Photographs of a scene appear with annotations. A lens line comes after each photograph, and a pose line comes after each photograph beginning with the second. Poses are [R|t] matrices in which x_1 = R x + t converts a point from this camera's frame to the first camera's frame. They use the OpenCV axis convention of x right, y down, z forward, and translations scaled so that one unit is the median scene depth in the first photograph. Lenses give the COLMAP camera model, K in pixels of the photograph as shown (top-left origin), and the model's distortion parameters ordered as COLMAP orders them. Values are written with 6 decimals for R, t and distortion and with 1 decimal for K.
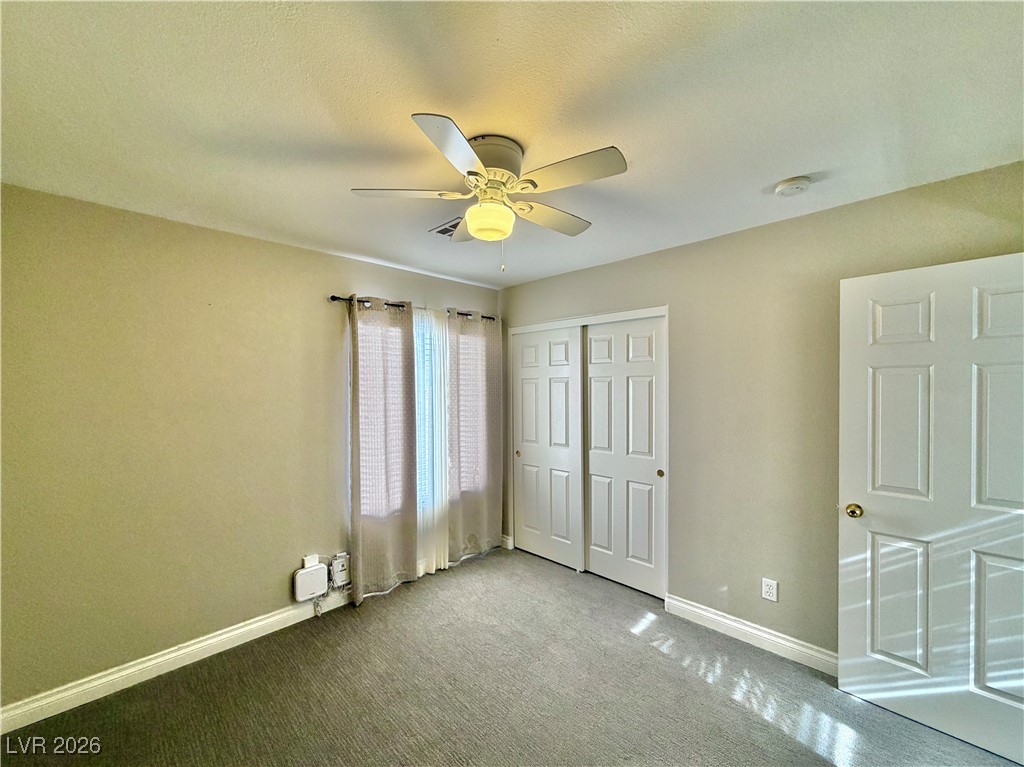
lens RADIAL K [[406.2, 0, 508.1], [0, 406.2, 384.7], [0, 0, 1]] dist [-0.001152, -0.000006]
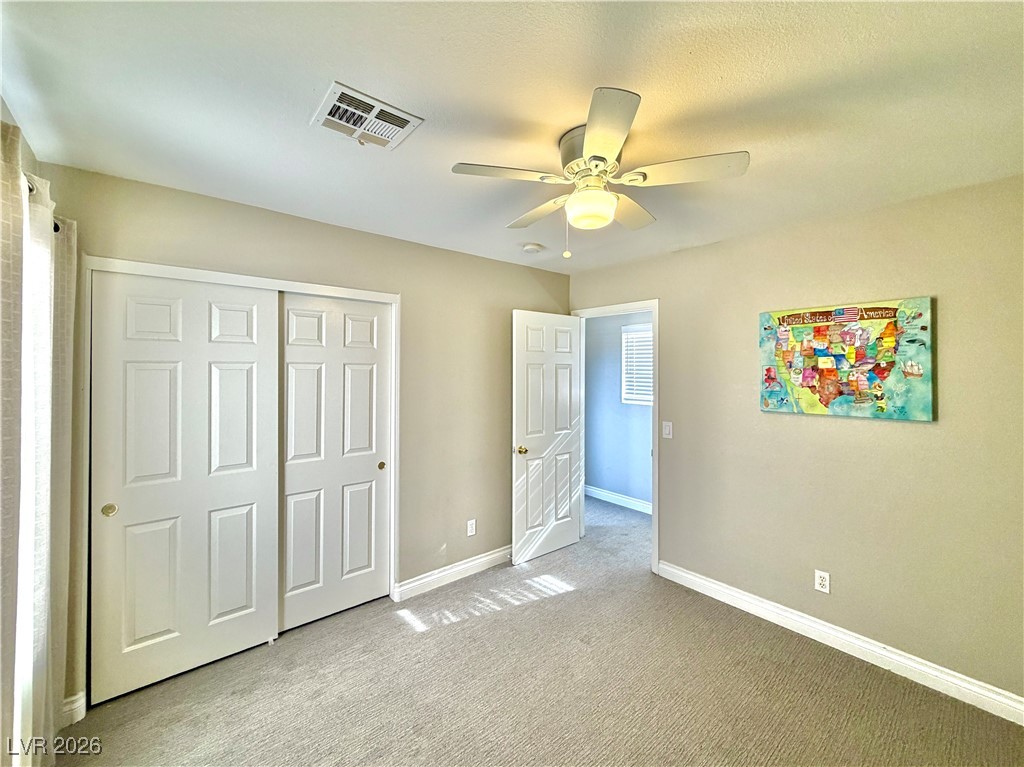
lens RADIAL K [[410.9, 0, 491.1], [0, 410.9, 368.6], [0, 0, 1]] dist [0.001014, 0.000325]
pose [[0.118233, 0.022892, 0.992722, -0.636861], [-0.000039, 0.999734, -0.023049, 0.012170], [-0.992986, 0.002687, 0.118202, 0.704287]]
